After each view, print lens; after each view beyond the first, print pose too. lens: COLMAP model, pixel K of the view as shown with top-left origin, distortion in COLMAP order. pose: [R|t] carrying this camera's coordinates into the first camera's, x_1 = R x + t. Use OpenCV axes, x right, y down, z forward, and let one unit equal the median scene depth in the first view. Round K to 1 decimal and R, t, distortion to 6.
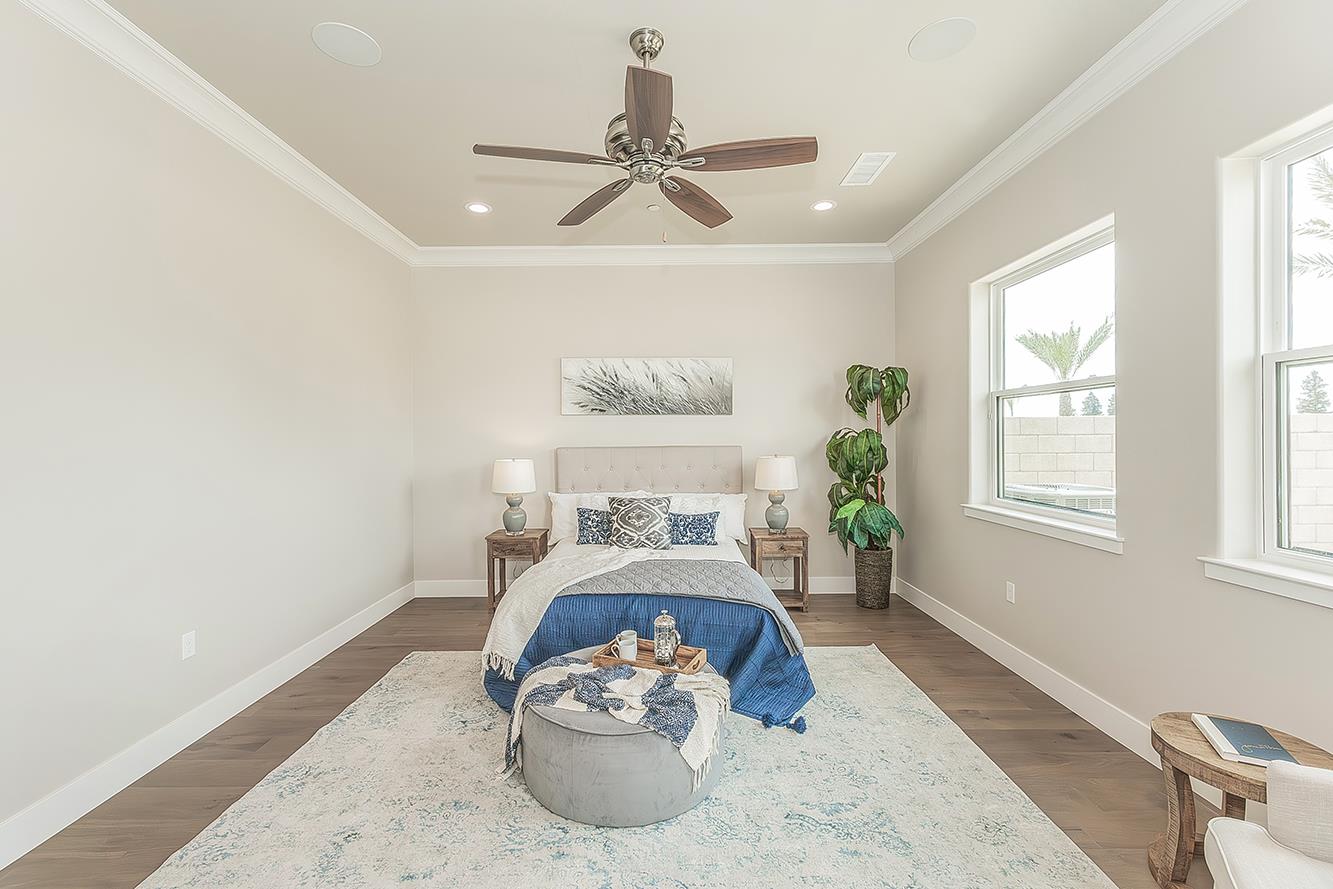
lens RADIAL K [[558.7, 0, 666.8], [0, 558.7, 438.1], [0, 0, 1]] dist [0.000422, -0.000018]
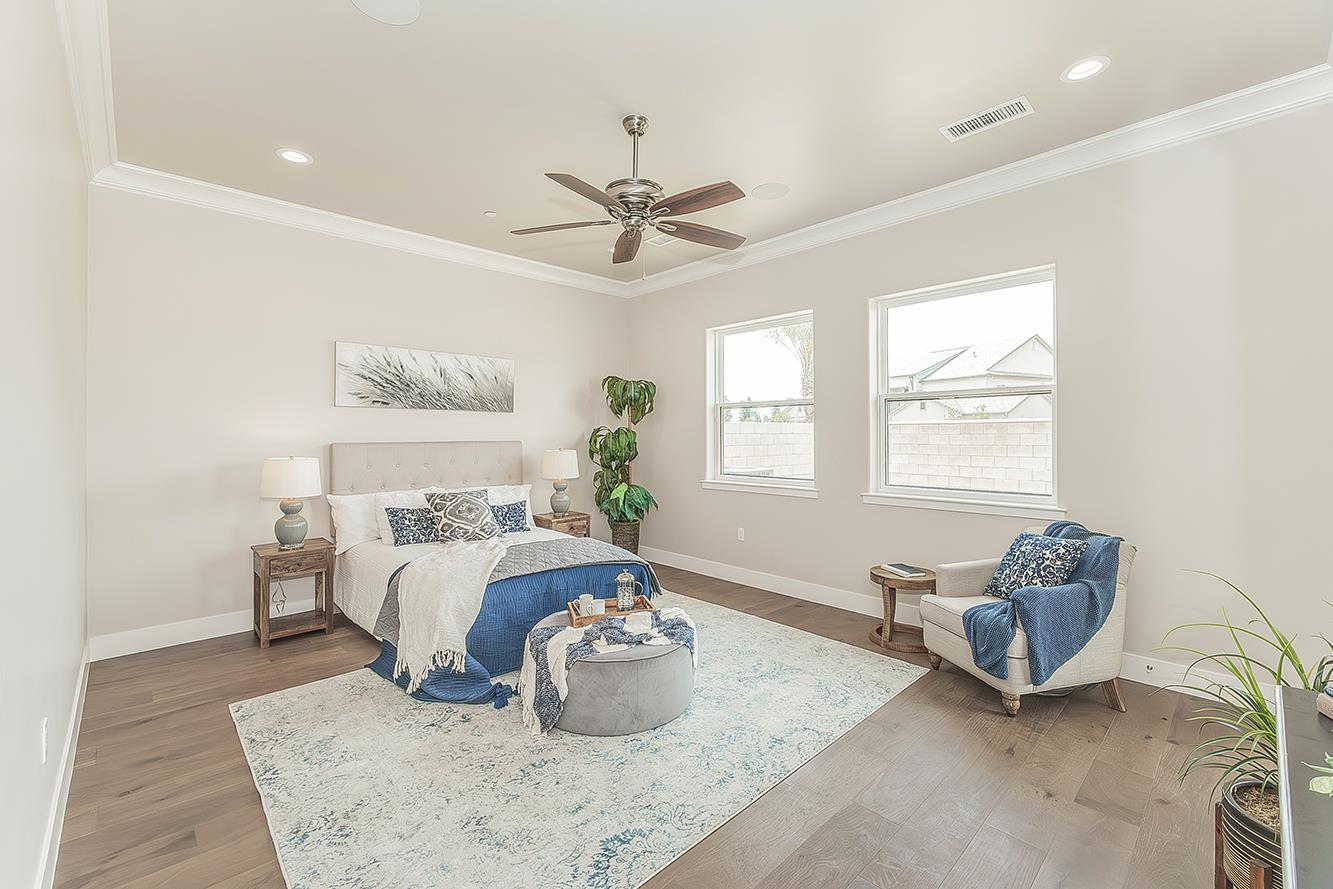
lens RADIAL K [[555.4, 0, 665.8], [0, 555.4, 428.8], [0, 0, 1]] dist [0.001845, 0.000067]
pose [[0.729899, 0.013435, 0.683423, -0.438285], [-0.001906, 0.999843, -0.017619, 0.009009], [-0.683553, 0.011558, 0.729810, 0.012783]]
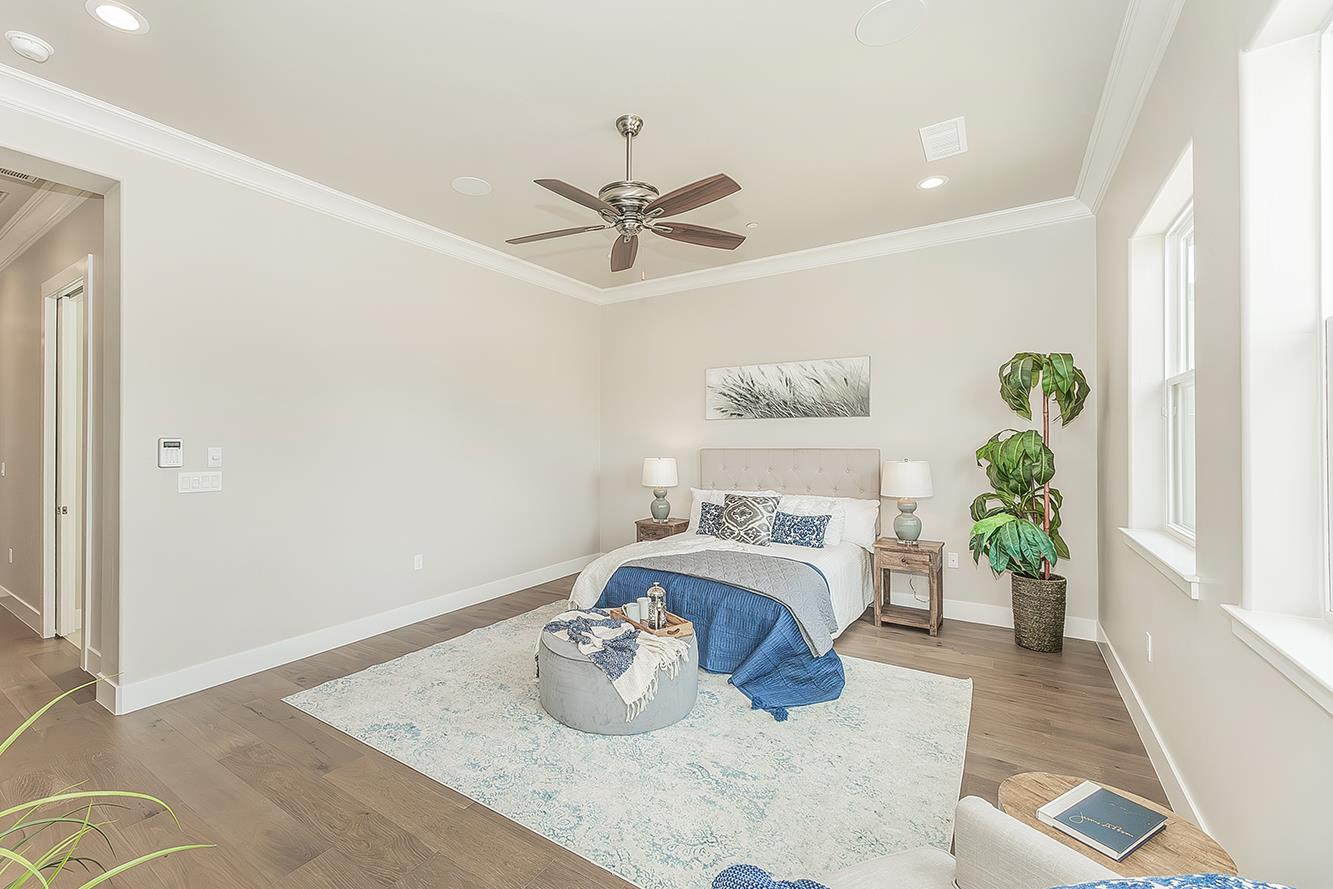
lens RADIAL K [[562.8, 0, 627.5], [0, 562.8, 438.5], [0, 0, 1]] dist [0.001430, 0.000174]
pose [[0.823174, 0.001410, -0.567787, 0.349752], [-0.004192, 0.999985, -0.003593, 0.001145], [0.567773, 0.005338, 0.823168, -0.020151]]
